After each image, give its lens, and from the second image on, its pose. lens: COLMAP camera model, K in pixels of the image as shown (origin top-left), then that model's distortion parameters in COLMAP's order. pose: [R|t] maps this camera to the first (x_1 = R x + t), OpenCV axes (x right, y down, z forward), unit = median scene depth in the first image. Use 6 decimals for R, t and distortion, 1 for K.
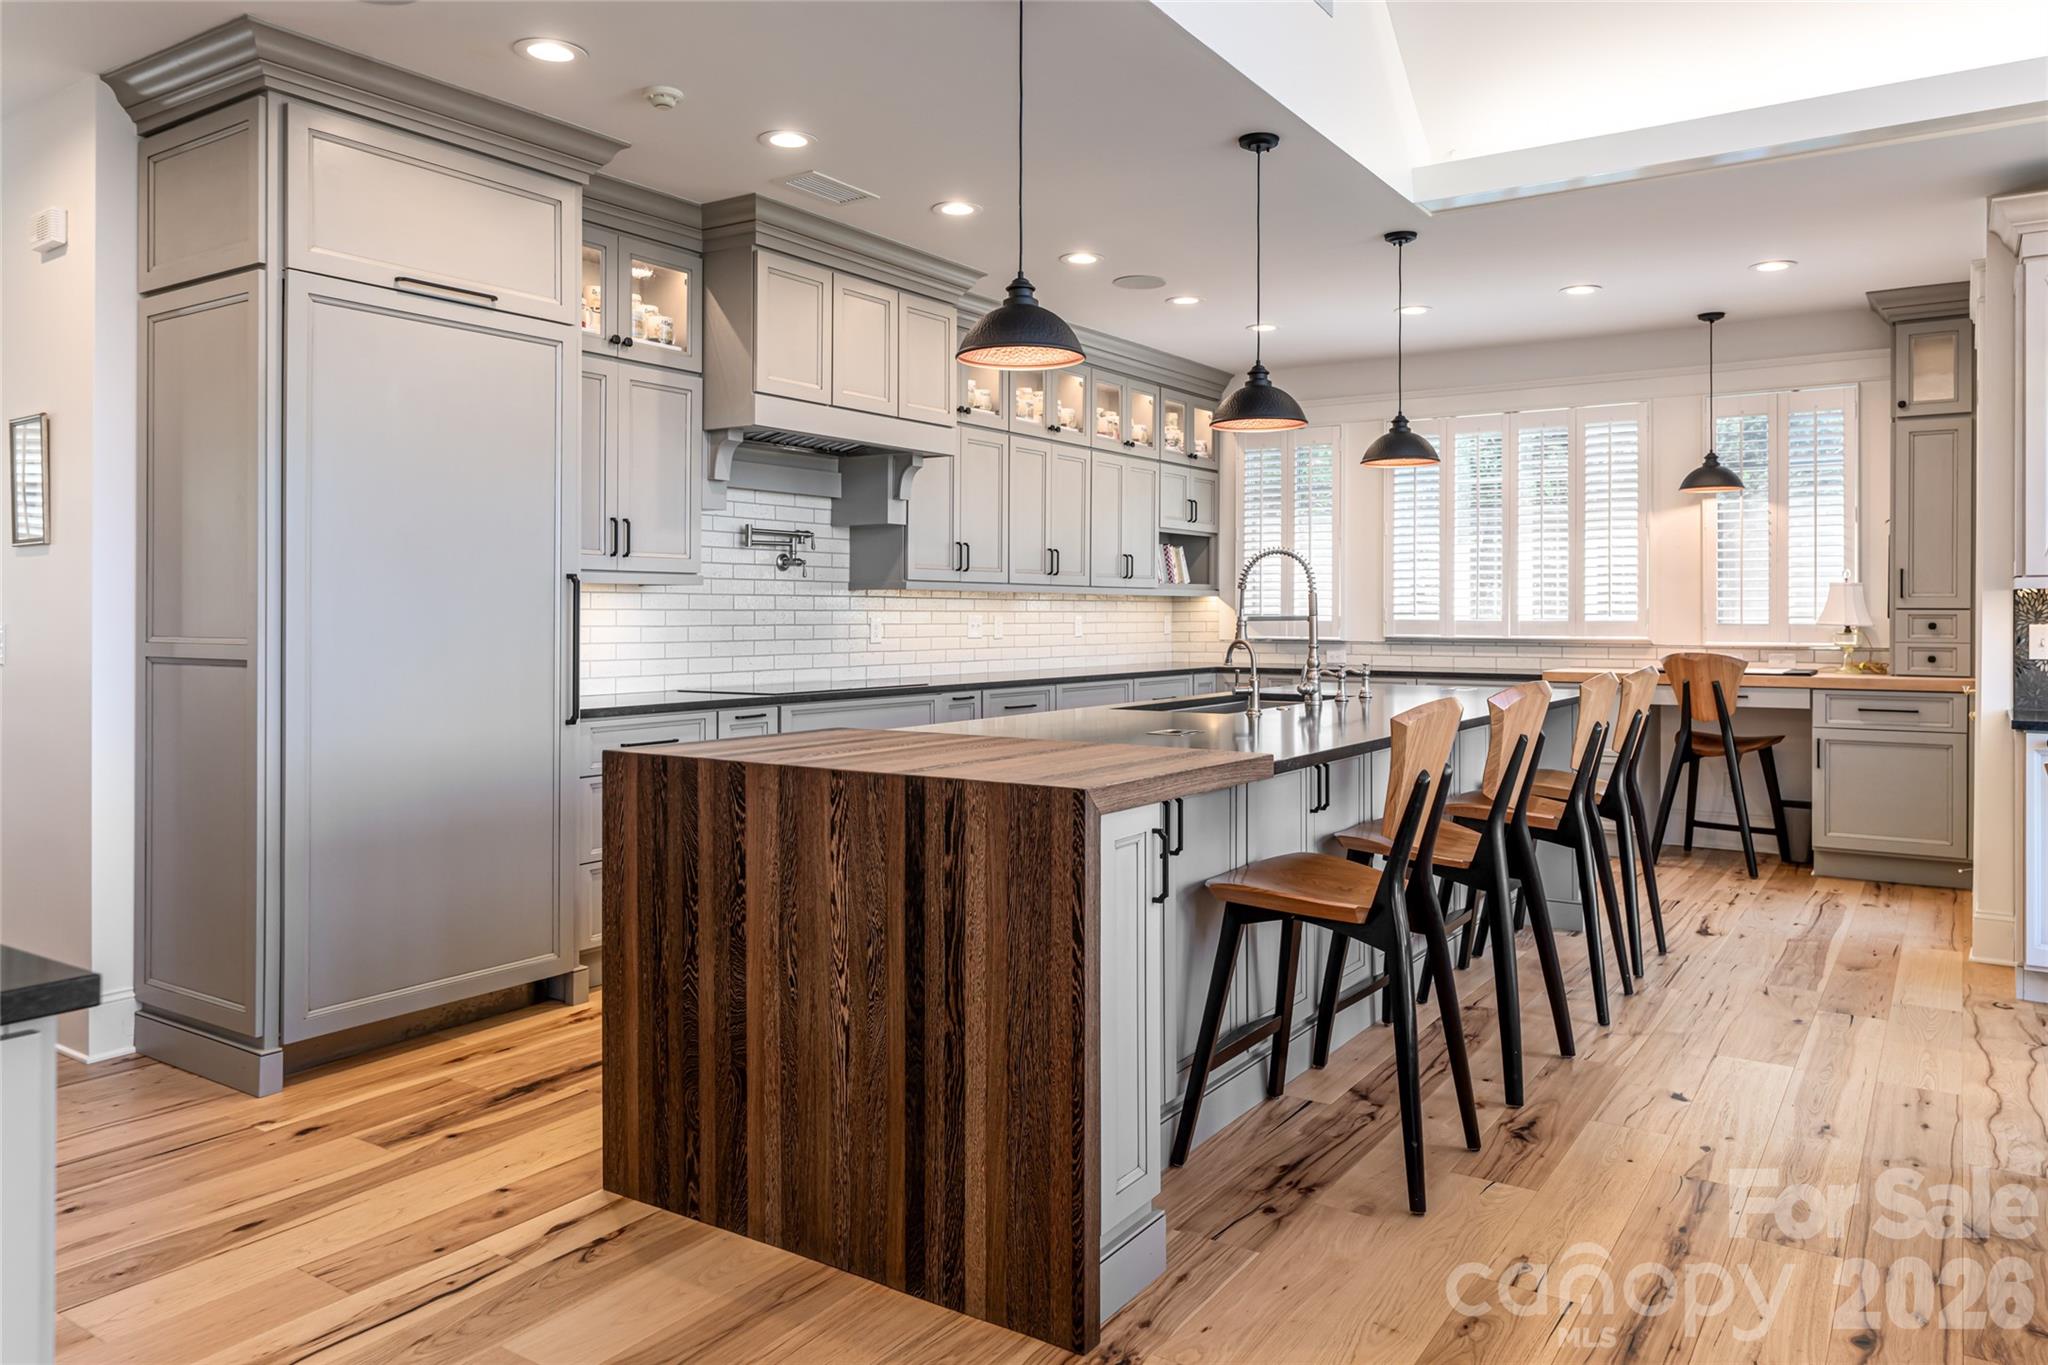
lens RADIAL K [[1454.3, 0, 993.2], [0, 1454.3, 615.6], [0, 0, 1]] dist [0.002617, -0.000038]
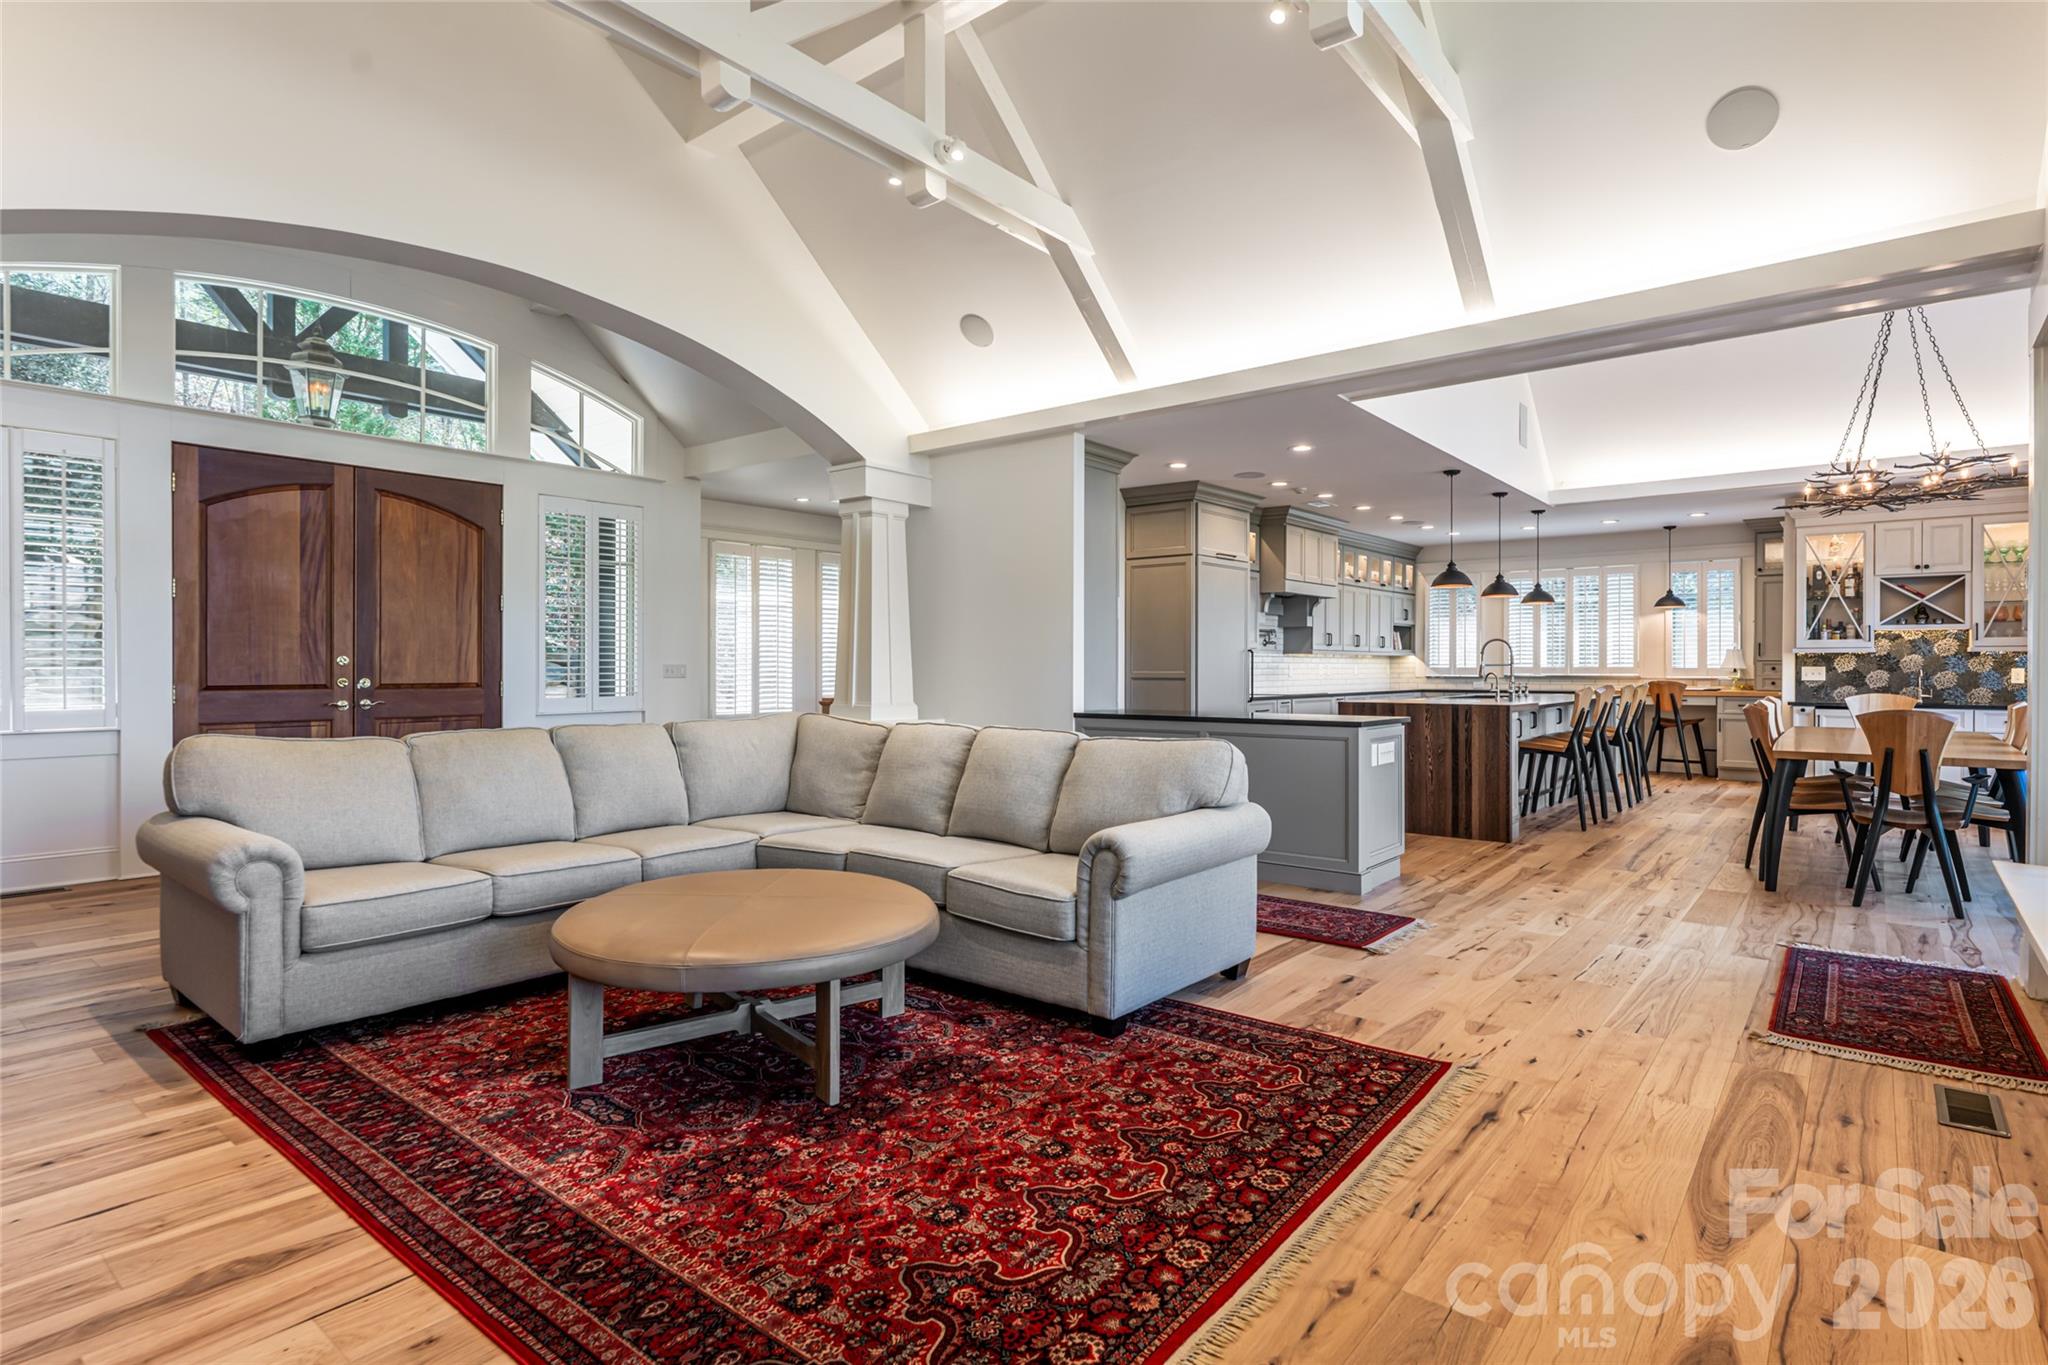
lens RADIAL K [[1048.2, 0, 1013.1], [0, 1048.2, 669.3], [0, 0, 1]] dist [-0.004560, -0.000902]
pose [[0.994939, -0.001689, -0.100463, -0.360946], [0.001767, 0.999998, 0.000690, 0.005205], [0.100461, -0.000864, 0.994941, -0.724852]]
